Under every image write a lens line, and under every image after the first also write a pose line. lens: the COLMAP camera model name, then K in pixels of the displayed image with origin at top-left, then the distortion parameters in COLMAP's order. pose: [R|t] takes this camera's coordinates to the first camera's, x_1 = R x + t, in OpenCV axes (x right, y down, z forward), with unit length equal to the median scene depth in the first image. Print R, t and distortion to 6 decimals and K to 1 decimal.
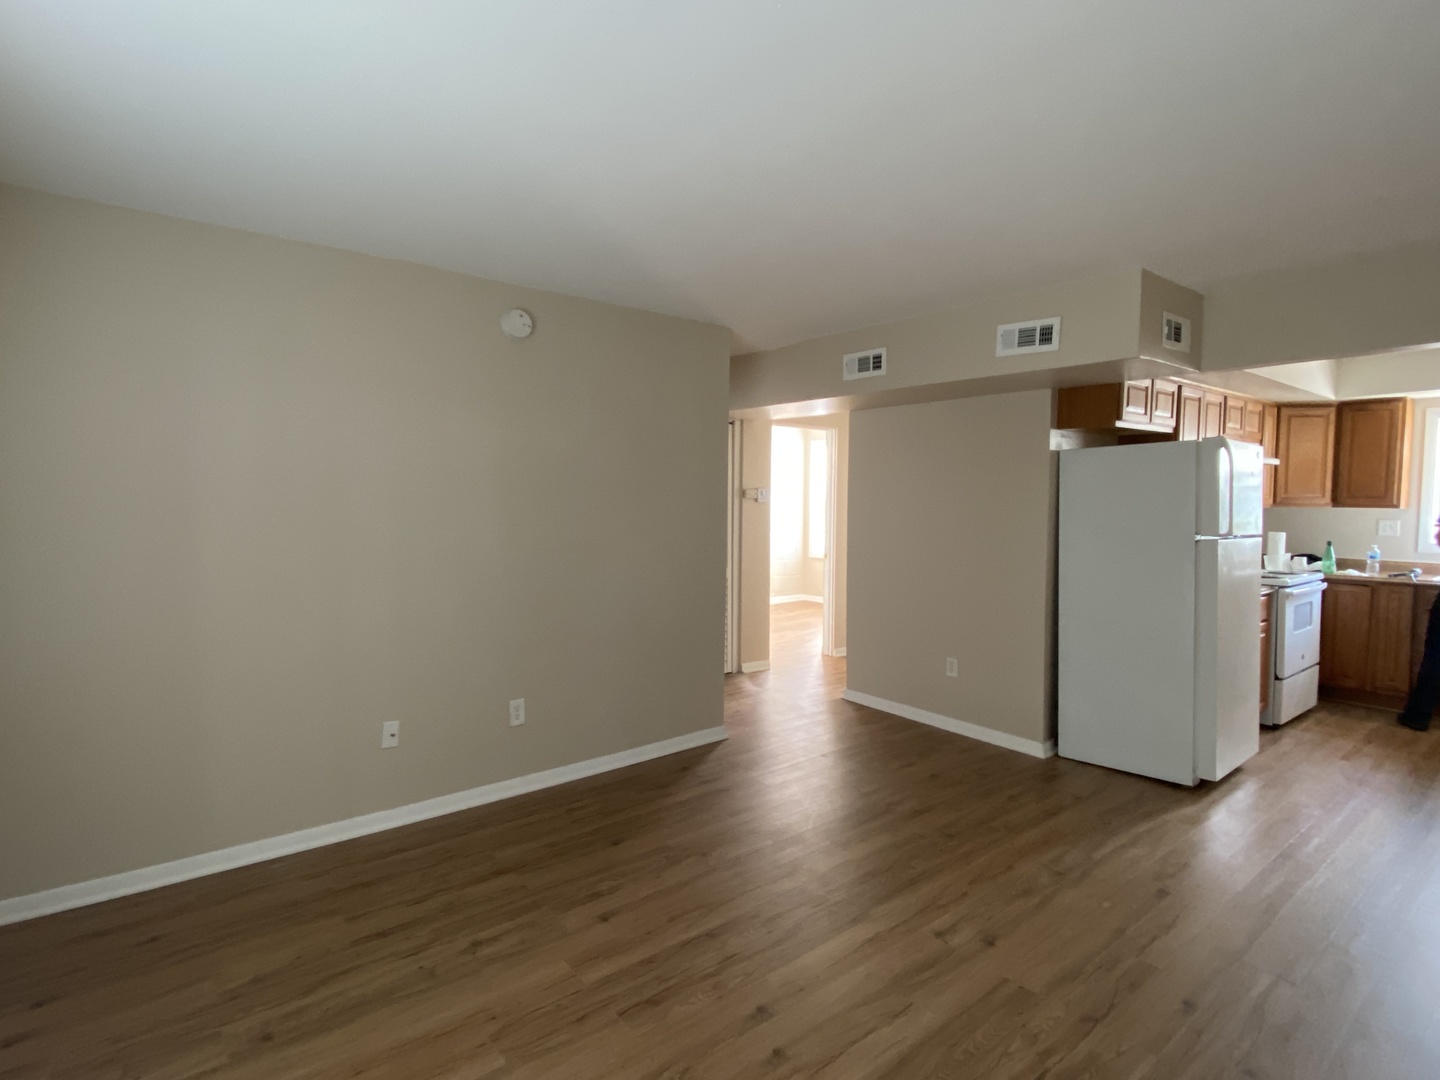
lens RADIAL K [[758.0, 0, 720.0], [0, 758.0, 540.0], [0, 0, 1]] dist [0.044488, -0.031502]
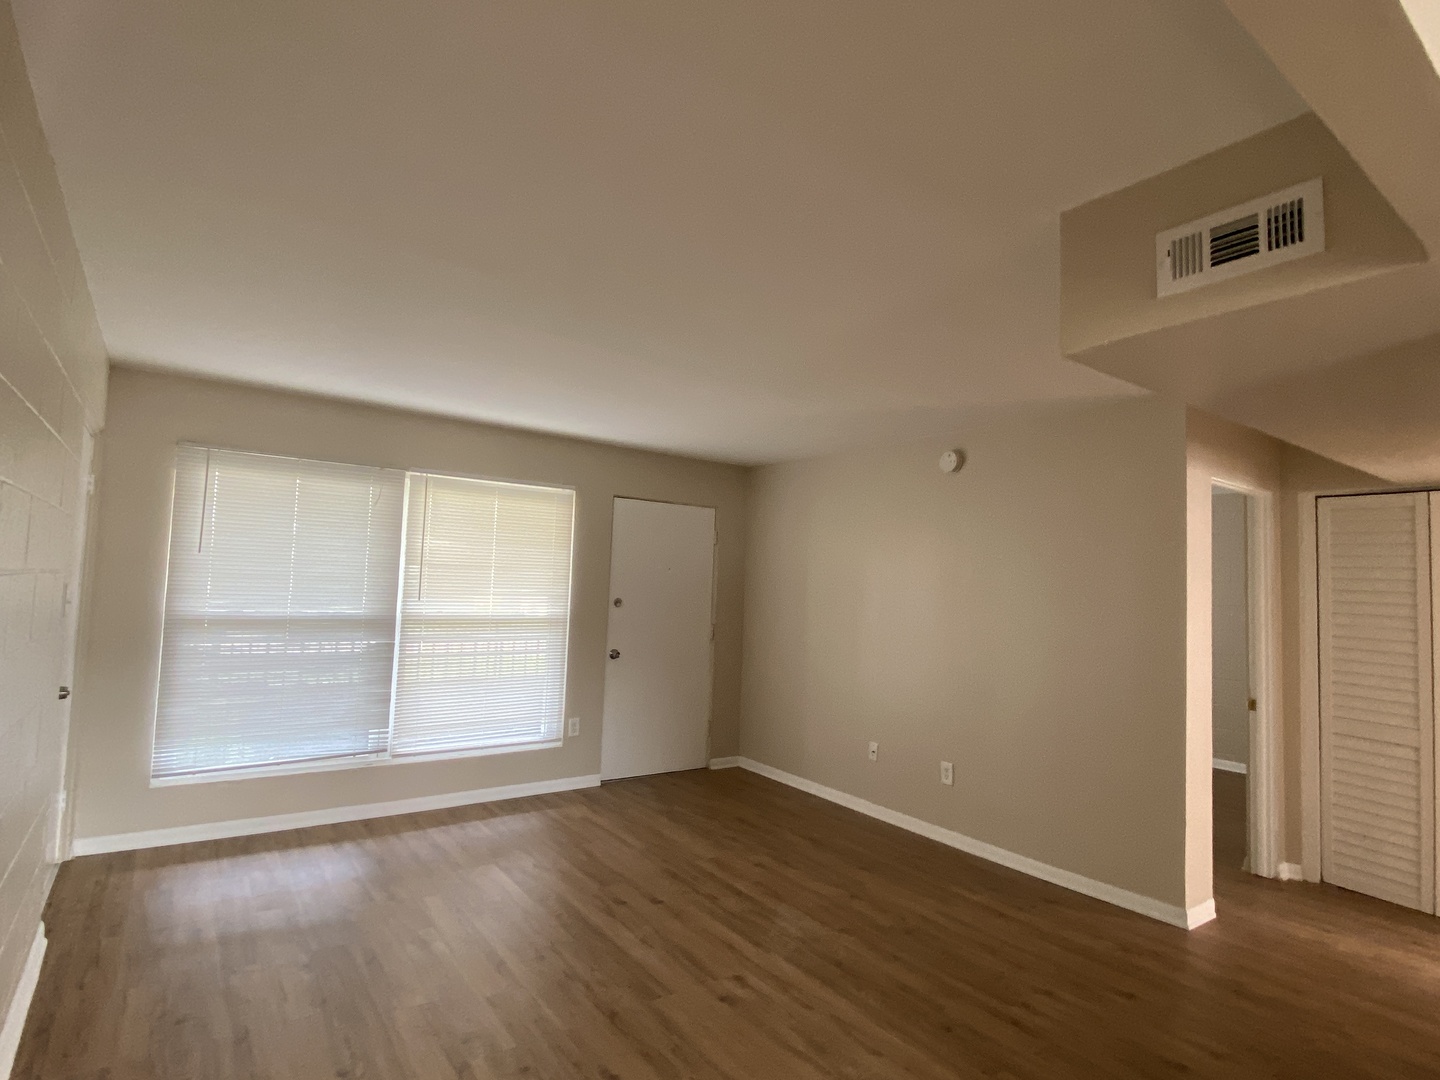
lens RADIAL K [[748.2, 0, 720.0], [0, 748.2, 540.0], [0, 0, 1]] dist [0.071238, -0.064097]
pose [[-0.061324, -0.071821, -0.995531, 1.362526], [-0.100968, 0.992738, -0.065400, -0.040466], [0.992998, 0.096507, -0.068130, 0.938840]]
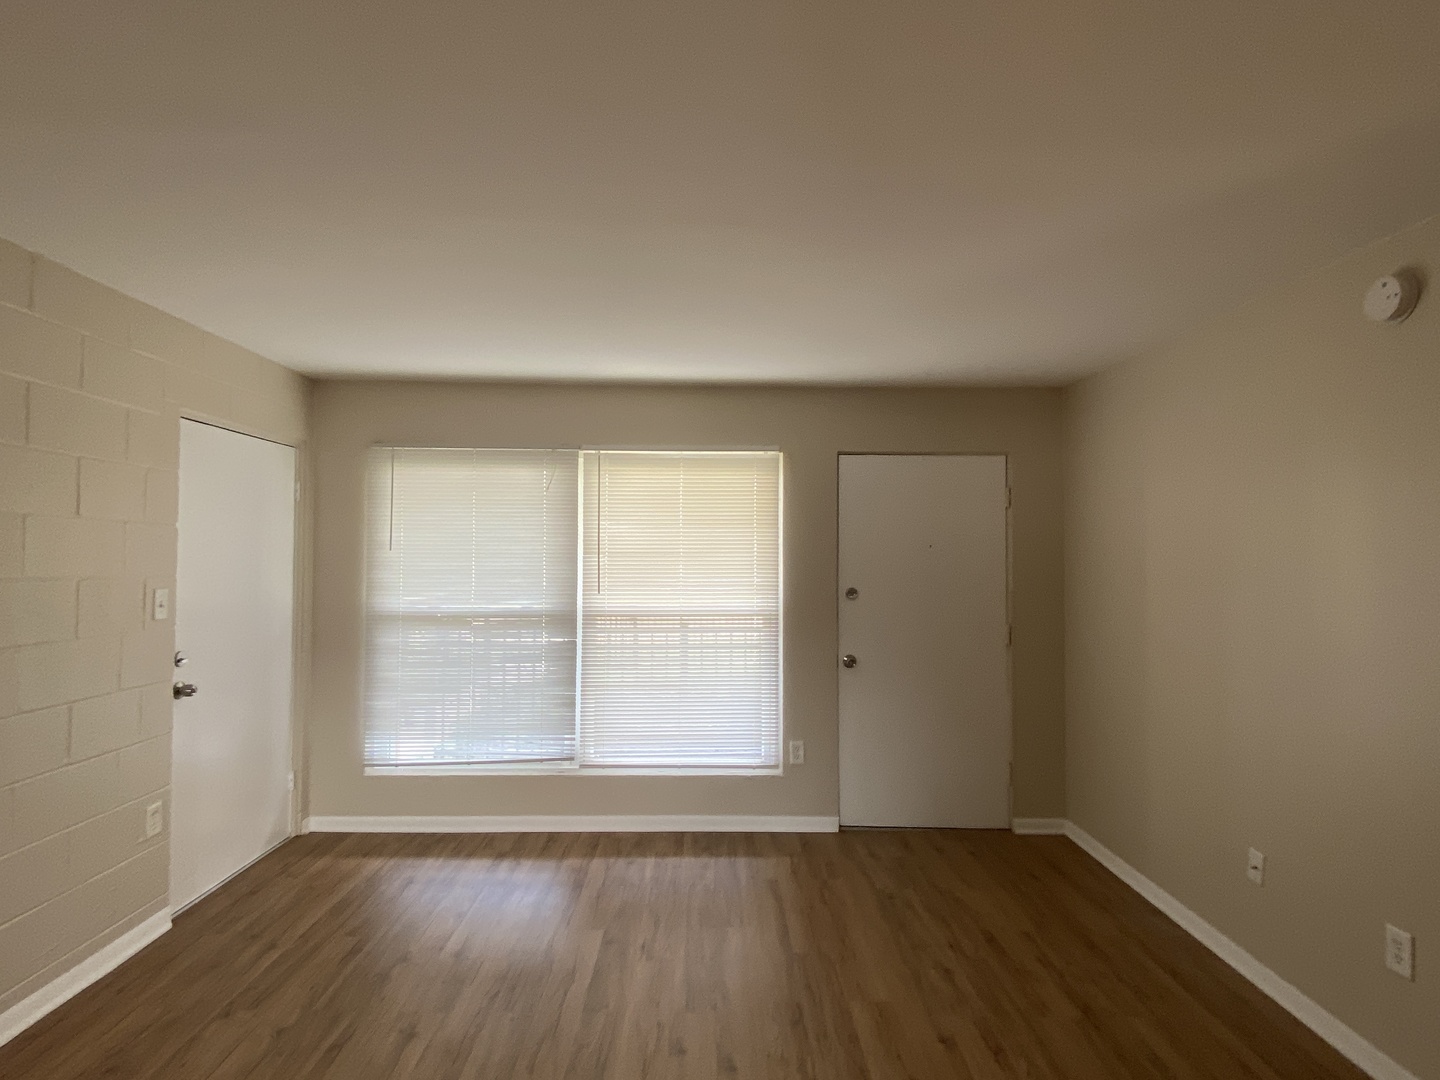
lens RADIAL K [[748.2, 0, 720.0], [0, 748.2, 540.0], [0, 0, 1]] dist [0.071238, -0.064097]
pose [[-0.620114, -0.028736, -0.783985, 0.717718], [-0.060651, 0.998094, 0.011390, -0.088274], [0.782163, 0.054612, -0.620675, 1.284282]]
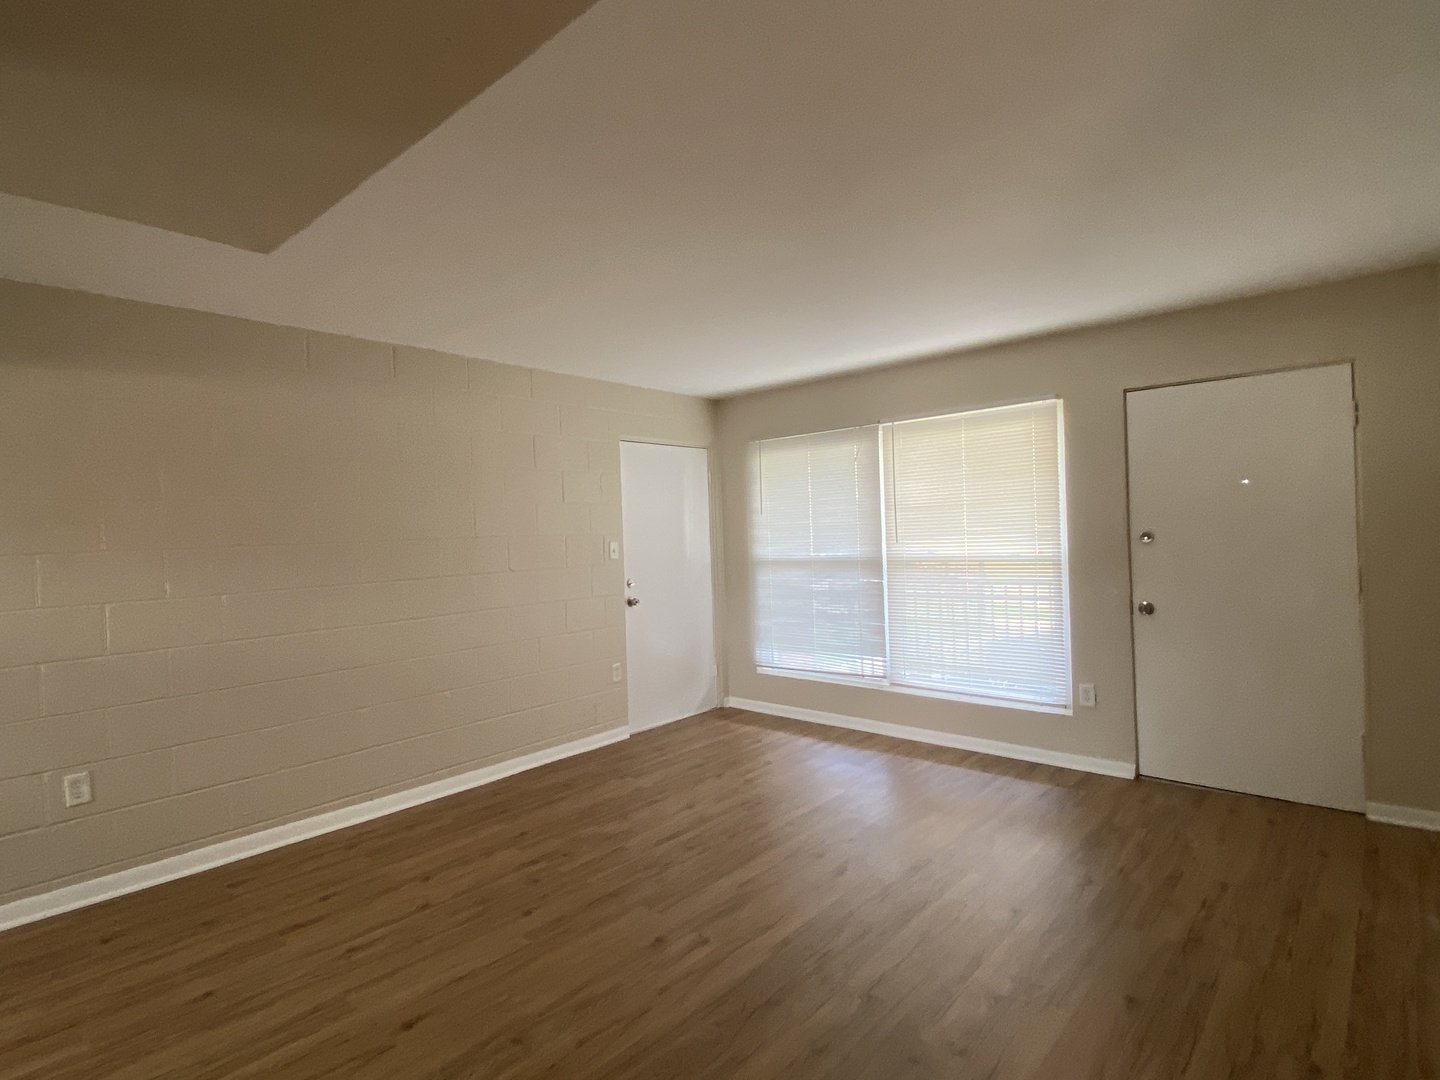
lens RADIAL K [[748.2, 0, 720.0], [0, 748.2, 540.0], [0, 0, 1]] dist [0.071238, -0.064097]
pose [[-0.985994, 0.028443, -0.164339, 0.396925], [0.016489, 0.997148, 0.073650, -0.095202], [0.165965, 0.069908, -0.983651, 1.873549]]
